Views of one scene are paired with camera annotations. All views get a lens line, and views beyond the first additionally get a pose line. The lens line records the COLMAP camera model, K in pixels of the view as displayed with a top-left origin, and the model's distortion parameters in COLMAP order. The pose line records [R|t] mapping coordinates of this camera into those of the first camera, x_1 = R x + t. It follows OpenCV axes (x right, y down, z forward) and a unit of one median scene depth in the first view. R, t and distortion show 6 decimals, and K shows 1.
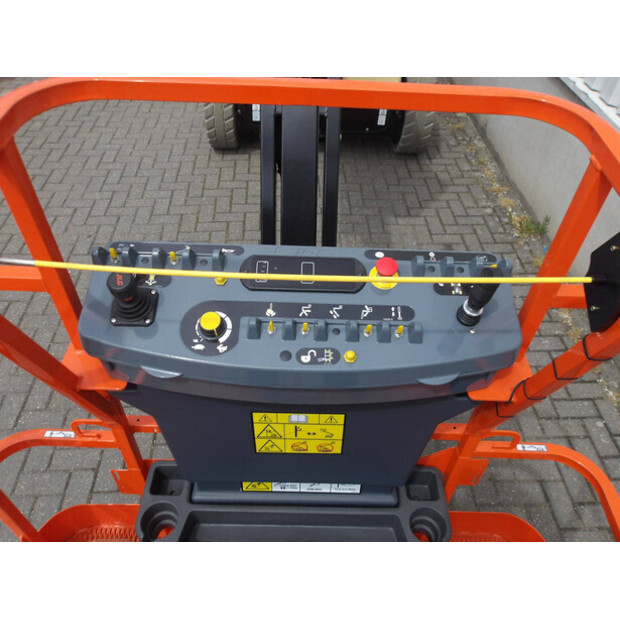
lens RADIAL K [[509.3, 0, 311.2], [0, 509.3, 307.5], [0, 0, 1]] dist [-0.000231, 0.005656]
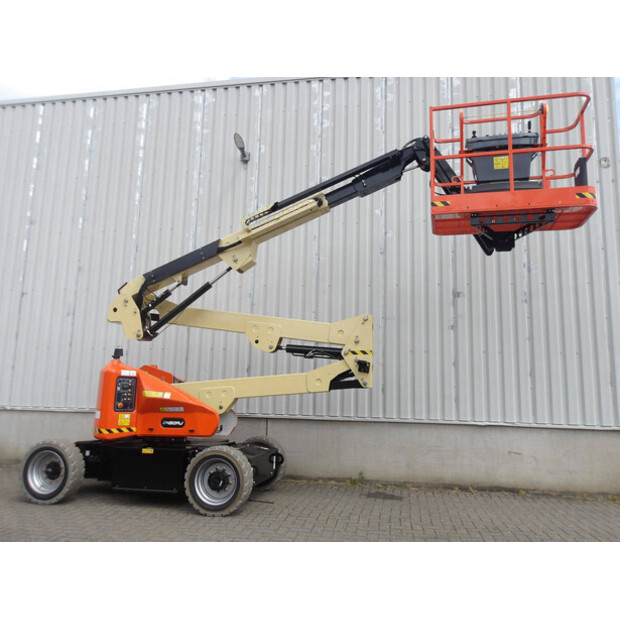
lens RADIAL K [[509.3, 0, 311.2], [0, 509.3, 307.5], [0, 0, 1]] dist [-0.000231, 0.005656]
pose [[0.216756, 0.131826, 0.967284, -1.531302], [0.677179, 0.693392, -0.246246, -0.234829], [-0.703168, 0.708399, 0.061027, 0.443613]]
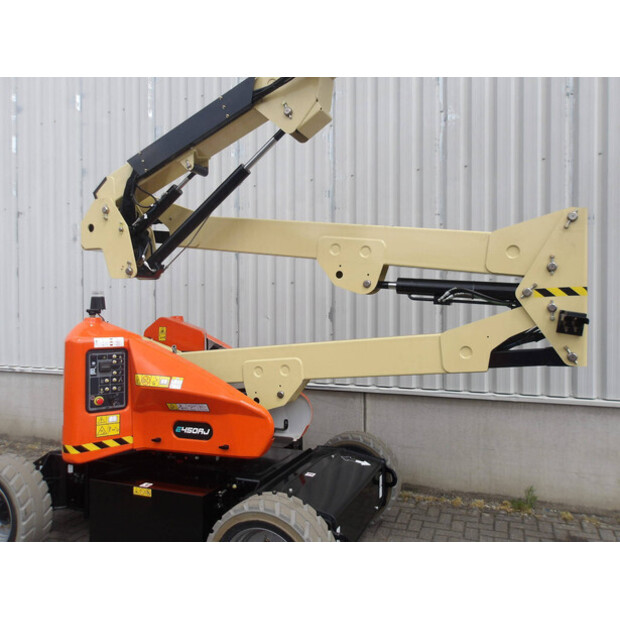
lens RADIAL K [[509.3, 0, 311.2], [0, 509.3, 307.5], [0, 0, 1]] dist [-0.000231, 0.005656]
pose [[0.394268, -0.038854, 0.918174, -0.770675], [0.659374, 0.707901, -0.253182, -0.457636], [-0.640139, 0.705242, 0.304722, 0.553732]]
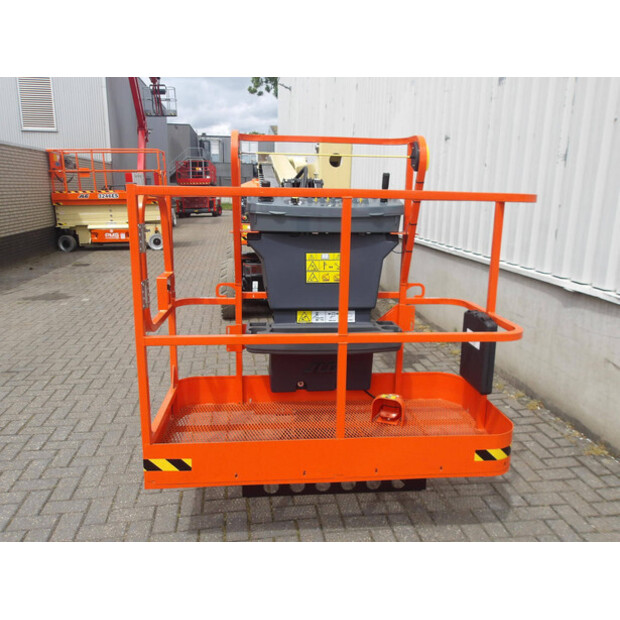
lens RADIAL K [[509.3, 0, 311.2], [0, 509.3, 307.5], [0, 0, 1]] dist [-0.000231, 0.005656]
pose [[0.994571, -0.039565, 0.096241, -0.089049], [0.084149, 0.849877, -0.520220, 0.448180], [-0.061210, 0.525494, 0.848592, -0.248303]]
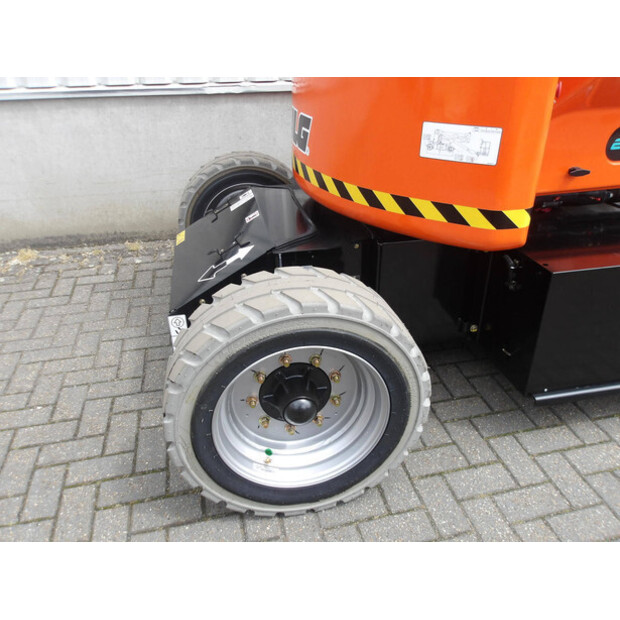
lens RADIAL K [[509.3, 0, 311.2], [0, 509.3, 307.5], [0, 0, 1]] dist [-0.000231, 0.005656]
pose [[-0.180955, -0.502436, 0.845466, -0.463792], [0.693307, 0.544555, 0.472001, -0.981177], [-0.697553, 0.671579, 0.249803, 1.266671]]
